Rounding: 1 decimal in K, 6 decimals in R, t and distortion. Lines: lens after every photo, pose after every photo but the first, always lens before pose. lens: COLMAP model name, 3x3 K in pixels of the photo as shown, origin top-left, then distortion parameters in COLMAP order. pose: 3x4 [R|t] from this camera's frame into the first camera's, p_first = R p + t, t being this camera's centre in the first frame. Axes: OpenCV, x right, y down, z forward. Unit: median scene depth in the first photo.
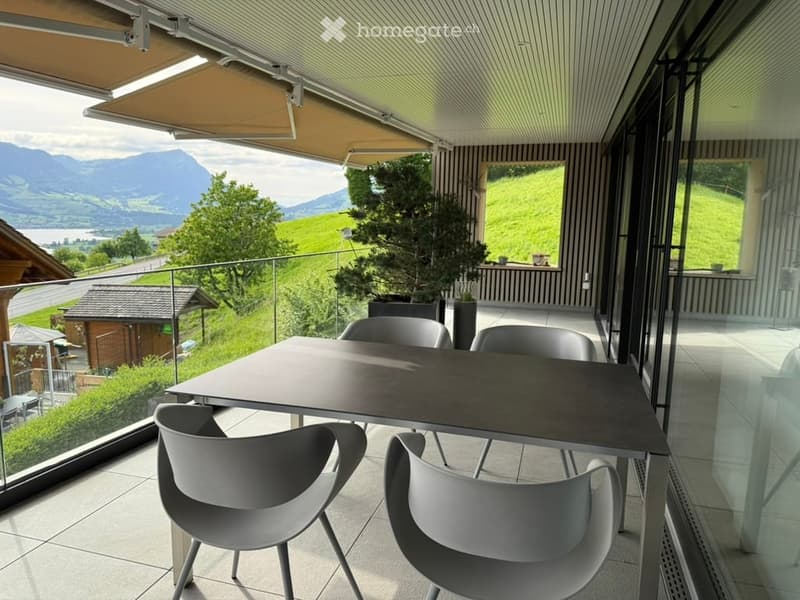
lens RADIAL K [[576.5, 0, 385.6], [0, 576.5, 300.2], [0, 0, 1]] dist [0.002663, 0.001622]
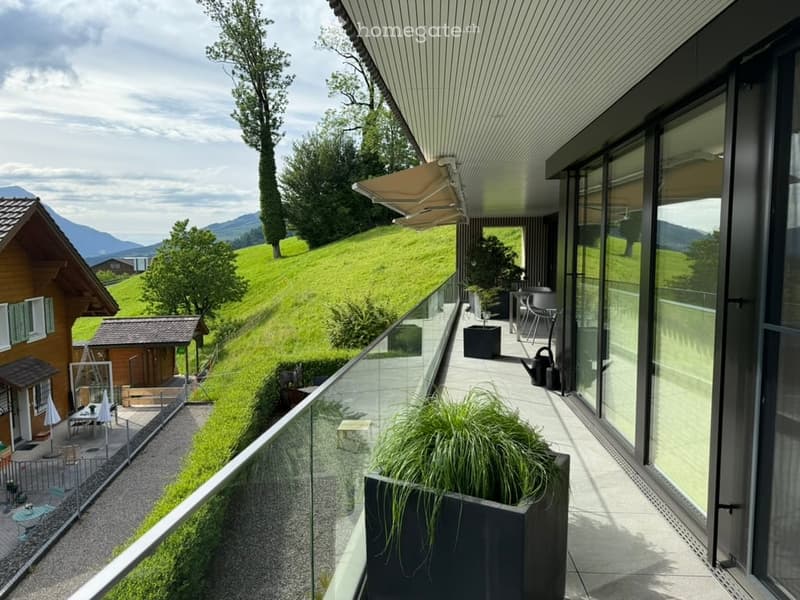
lens RADIAL K [[565.5, 0, 400.9], [0, 565.5, 300.7], [0, 0, 1]] dist [0.094004, 0.000843]
pose [[0.970330, -0.043017, 0.237925, -0.218869], [0.057034, 0.996999, -0.052343, 0.035933], [-0.234959, 0.064360, 0.969872, -0.307297]]
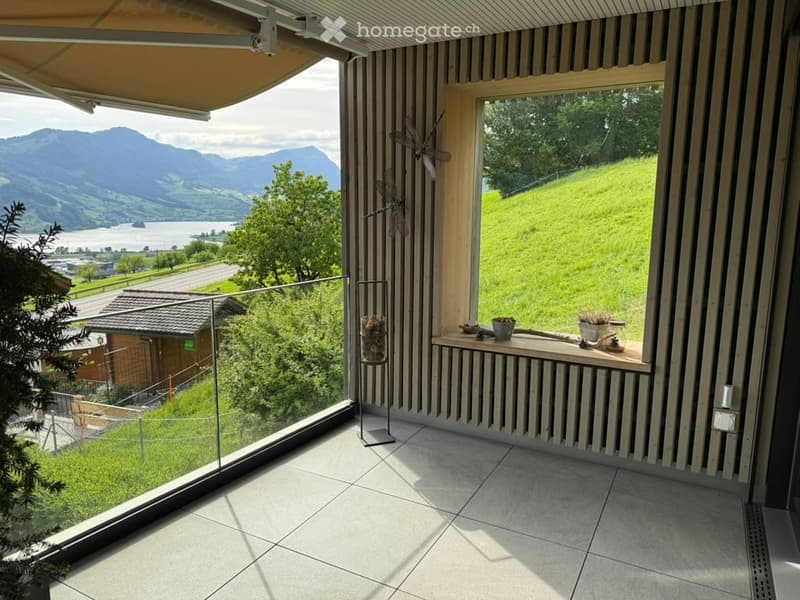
lens RADIAL K [[576.4, 0, 375.0], [0, 576.4, 299.7], [0, 0, 1]] dist [0.097763, -0.192118]
pose [[0.976262, 0.020388, -0.215633, 0.076795], [-0.017519, 0.999731, 0.015207, -0.035874], [0.215885, -0.011068, 0.976356, 0.217644]]
